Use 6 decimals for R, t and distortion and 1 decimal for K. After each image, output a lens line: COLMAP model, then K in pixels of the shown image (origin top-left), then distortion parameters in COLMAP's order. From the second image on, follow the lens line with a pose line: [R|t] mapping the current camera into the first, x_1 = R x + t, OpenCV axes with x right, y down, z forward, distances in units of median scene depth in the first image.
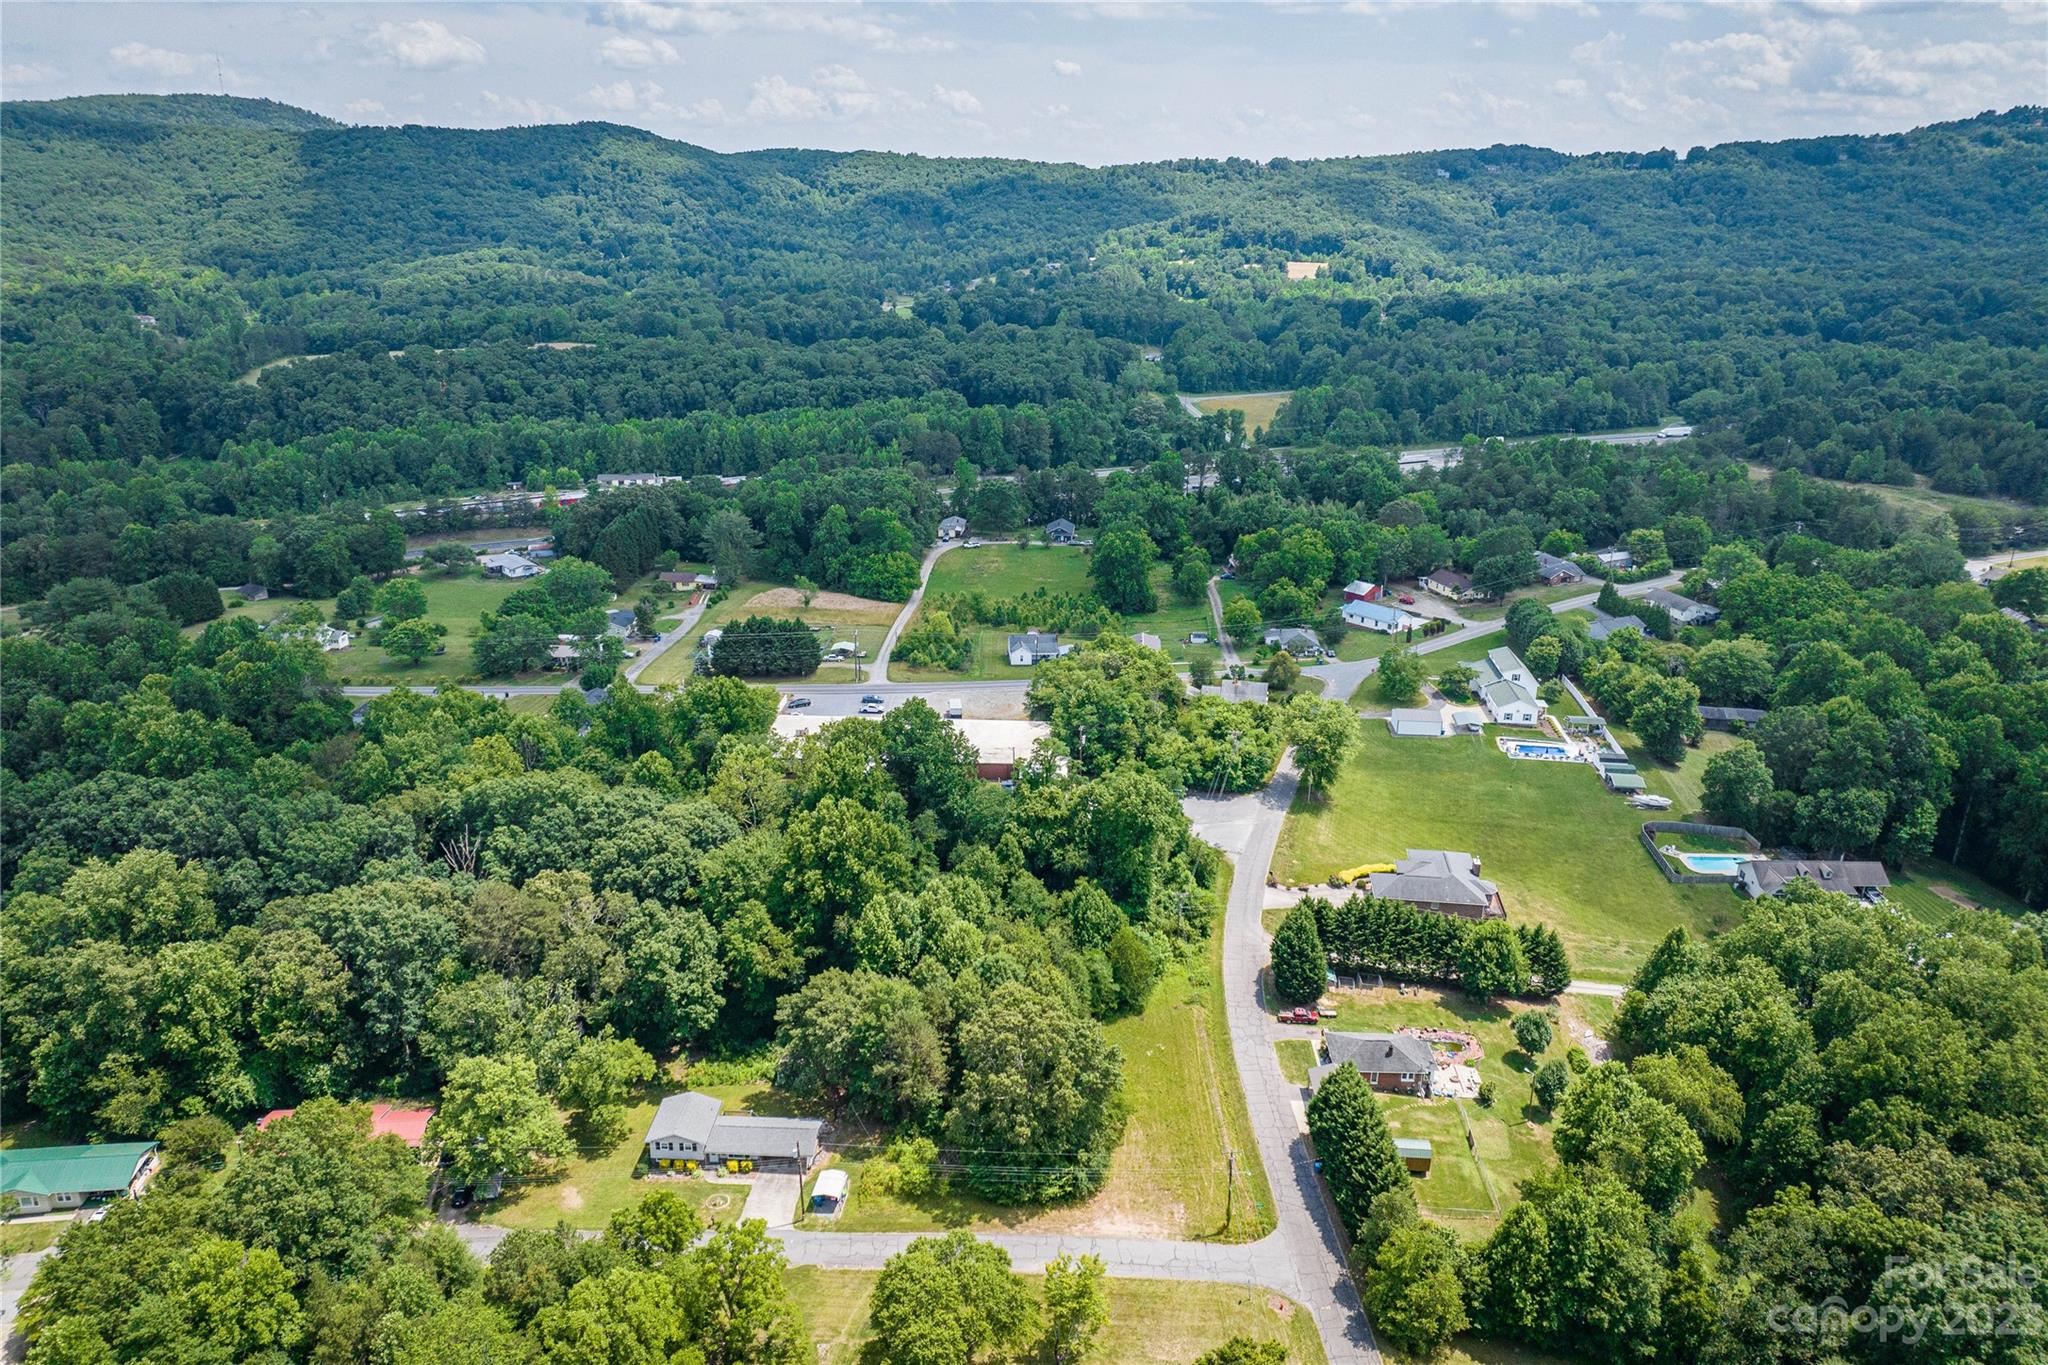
lens RADIAL K [[1450.5, 0, 1021.7], [0, 1450.5, 686.3], [0, 0, 1]] dist [-0.034826, 0.003605]
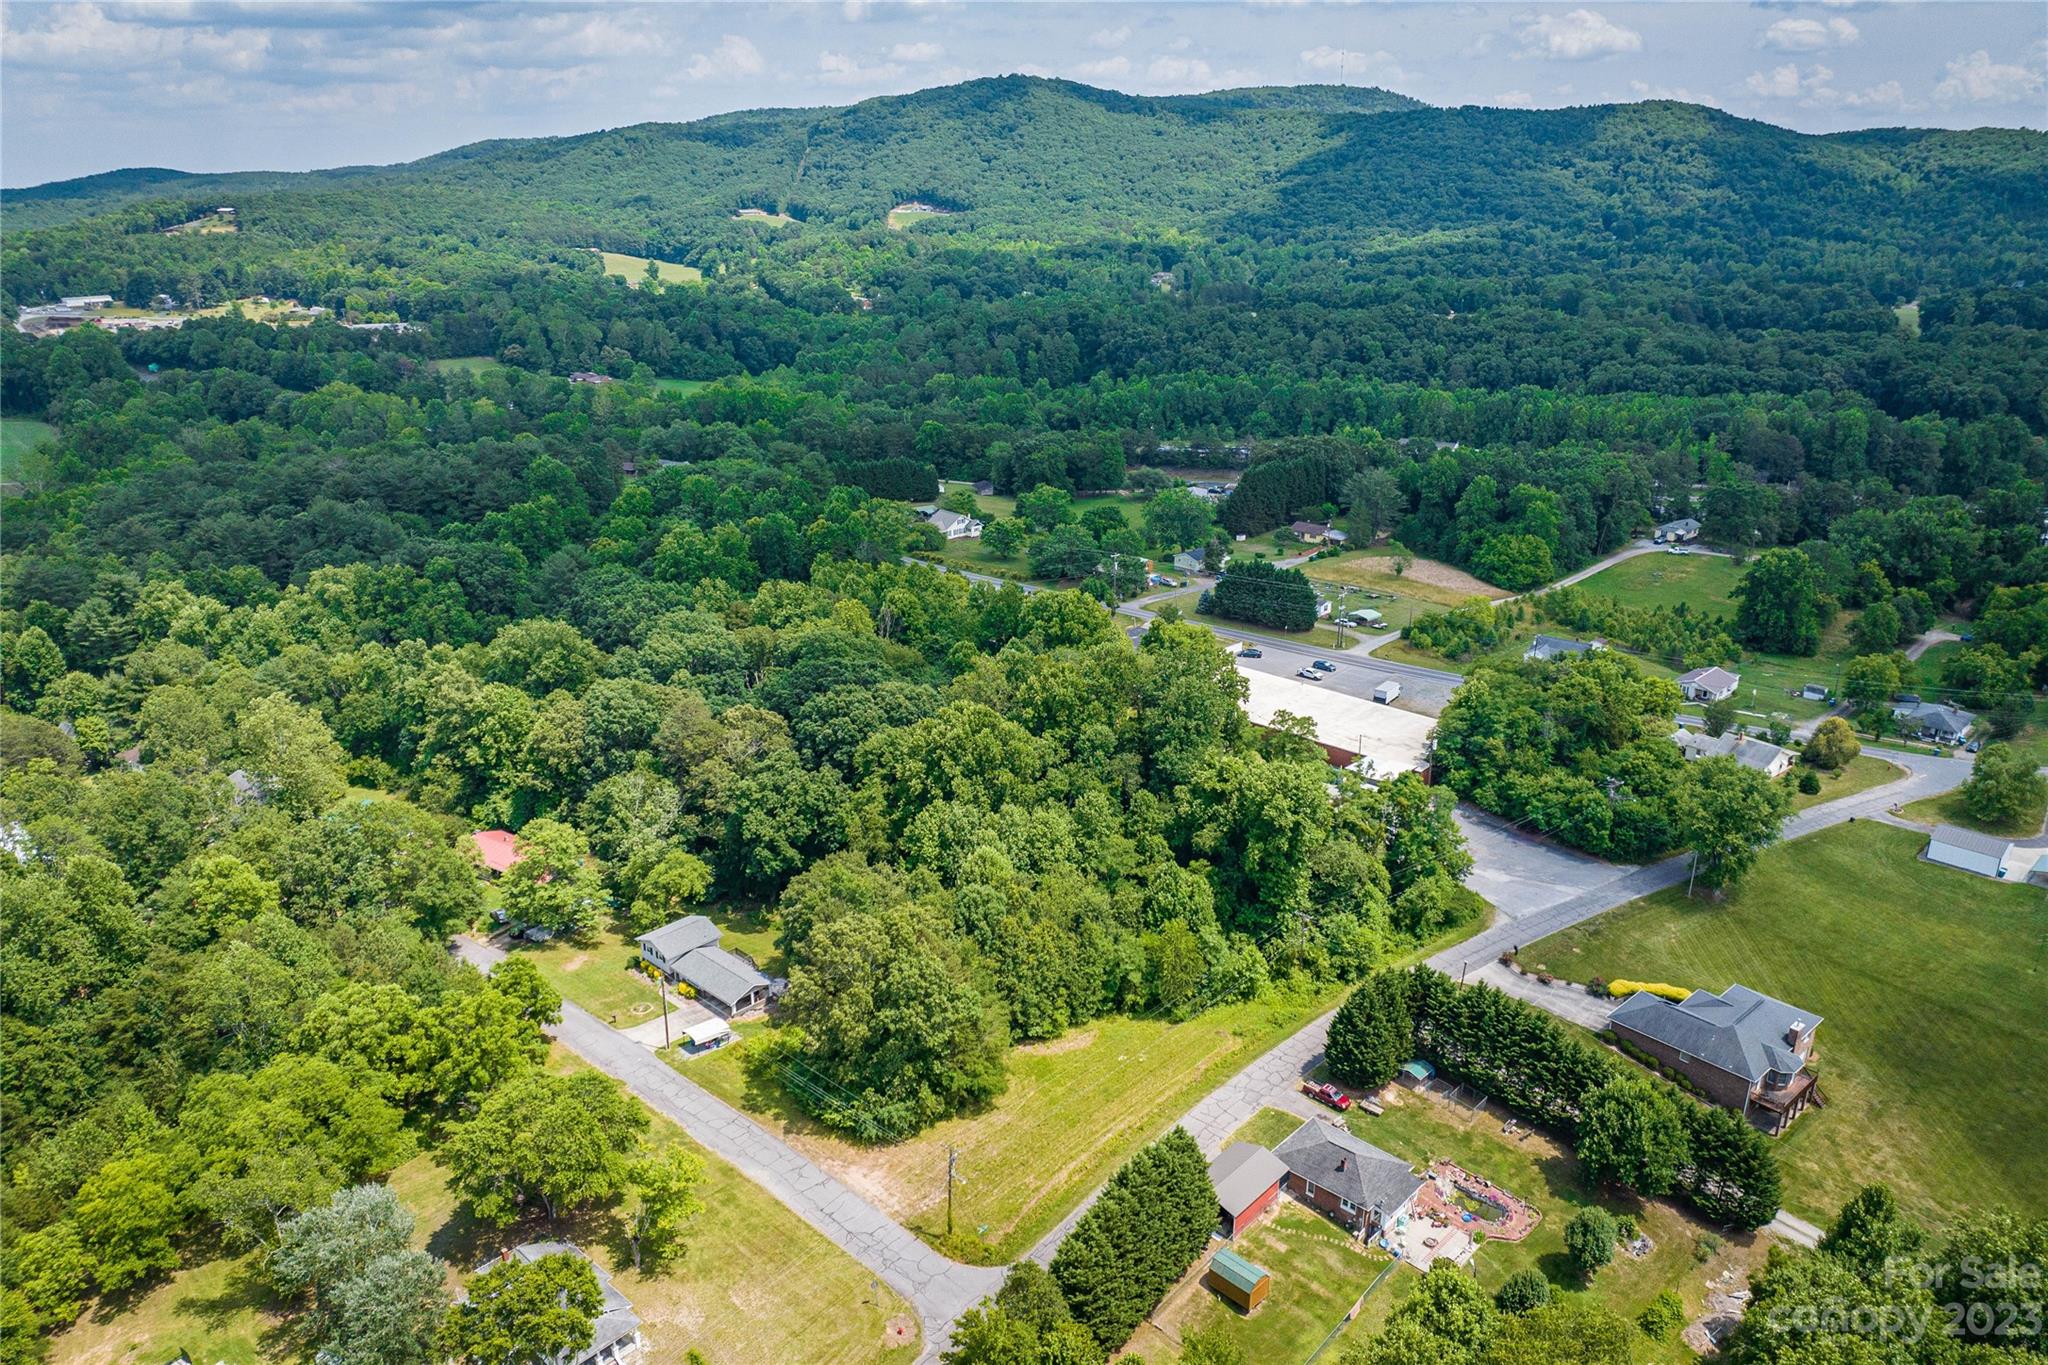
lens RADIAL K [[1450.5, 0, 1023.5], [0, 1450.5, 690.2], [0, 0, 1]] dist [-0.034826, 0.003605]
pose [[0.753558, 0.213573, -0.621720, 0.142718], [-0.209250, 0.974490, 0.081135, -0.004559], [0.623189, 0.068955, 0.779026, 0.074622]]
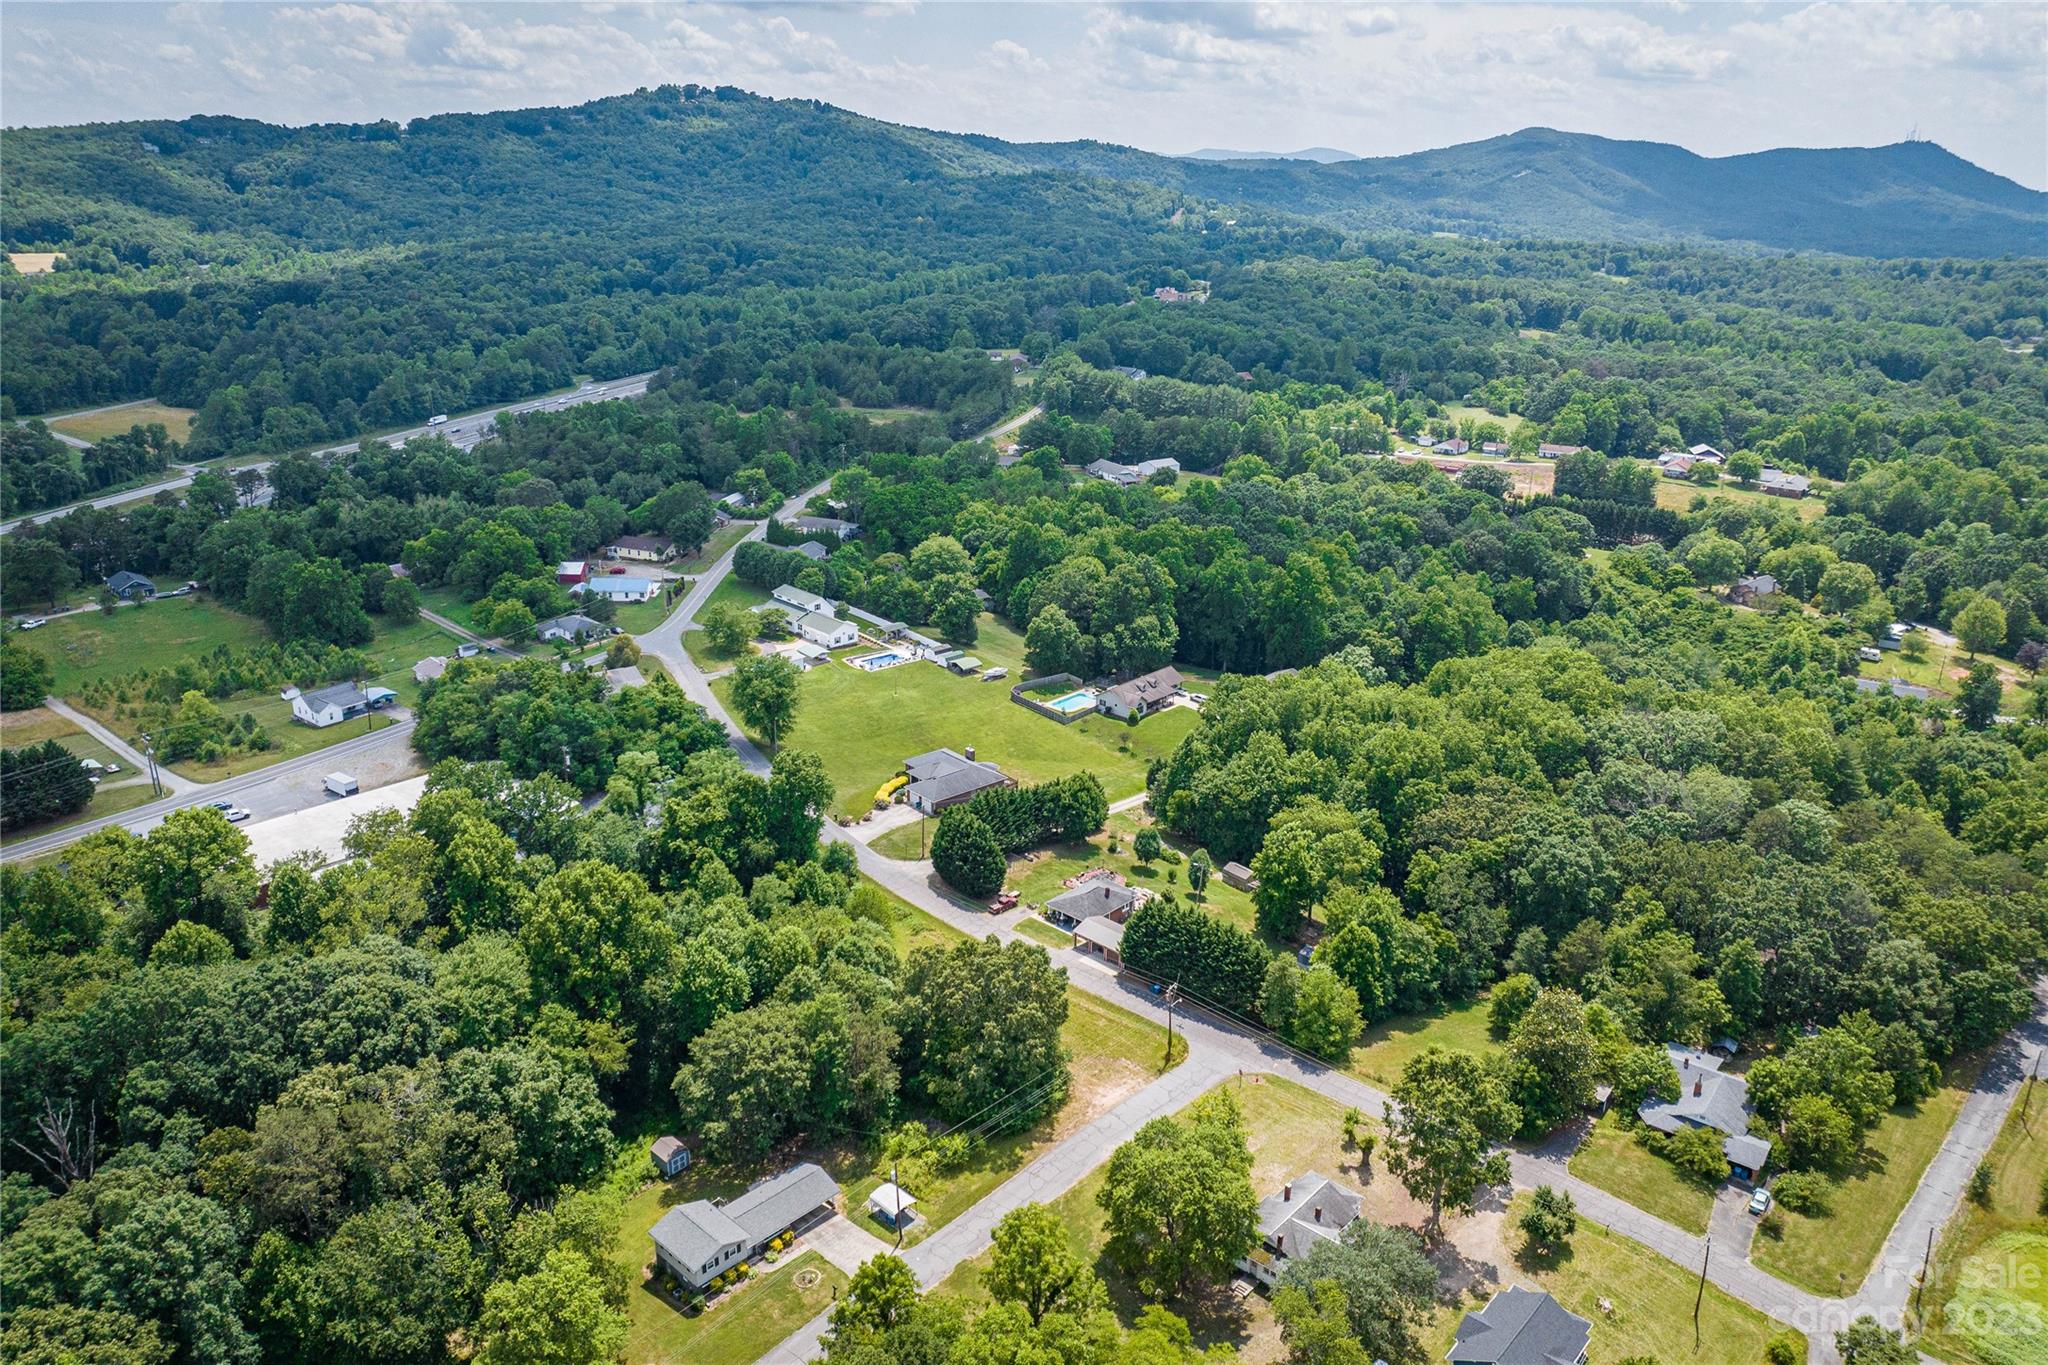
lens RADIAL K [[1450.5, 0, 1022.4], [0, 1450.5, 668.0], [0, 0, 1]] dist [-0.034826, 0.003605]
pose [[0.657985, -0.246738, 0.711461, -0.156408], [0.241550, 0.964026, 0.110935, -0.020208], [-0.713239, 0.098860, 0.693914, 0.051568]]
